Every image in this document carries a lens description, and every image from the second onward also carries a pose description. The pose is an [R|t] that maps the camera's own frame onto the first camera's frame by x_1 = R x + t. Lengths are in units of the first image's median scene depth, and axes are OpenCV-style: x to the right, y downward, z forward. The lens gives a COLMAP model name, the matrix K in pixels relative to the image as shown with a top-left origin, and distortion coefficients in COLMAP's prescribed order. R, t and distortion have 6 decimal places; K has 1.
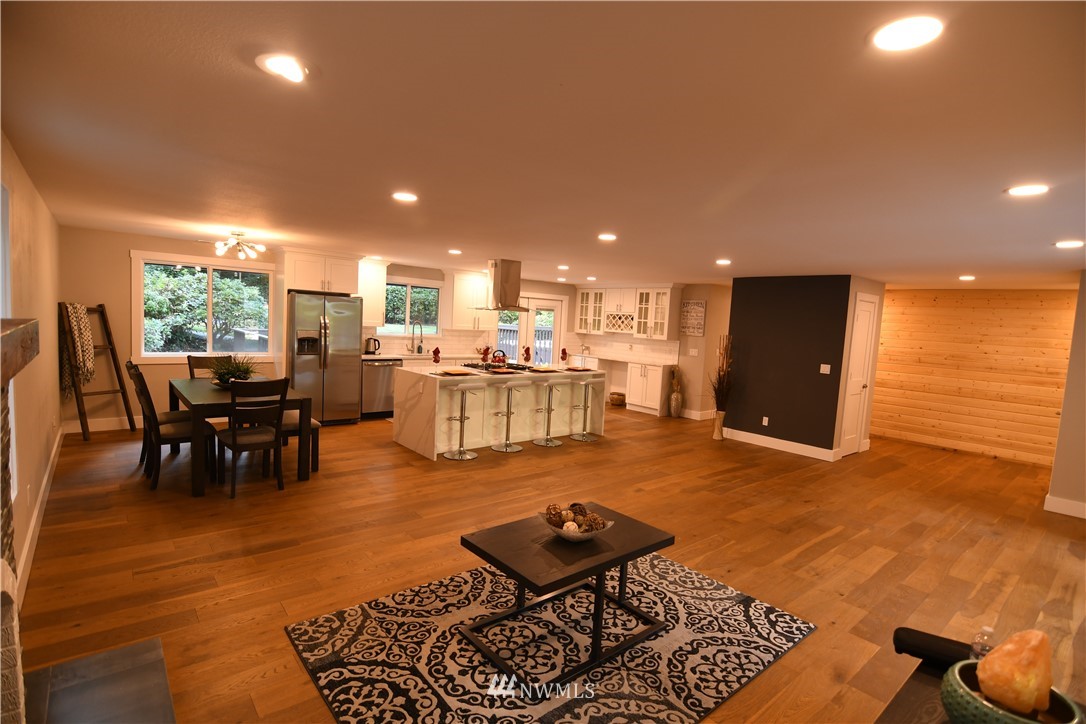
lens RADIAL K [[524.7, 0, 541.1], [0, 524.7, 362.6], [0, 0, 1]] dist [-0.005336, -0.009569]
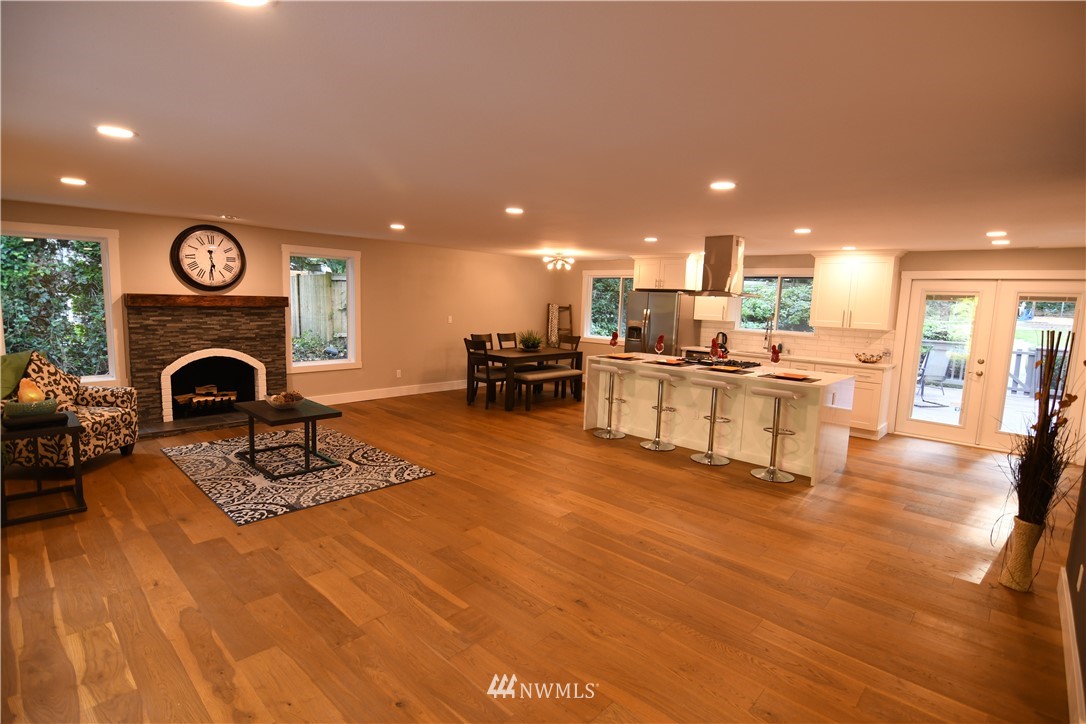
lens RADIAL K [[524.7, 0, 541.1], [0, 524.7, 362.6], [0, 0, 1]] dist [-0.005336, -0.009569]
pose [[0.117963, 0.069230, -0.990602, 0.718334], [-0.109751, 0.992364, 0.056283, -0.008733], [0.986934, 0.102080, 0.124660, 0.600347]]
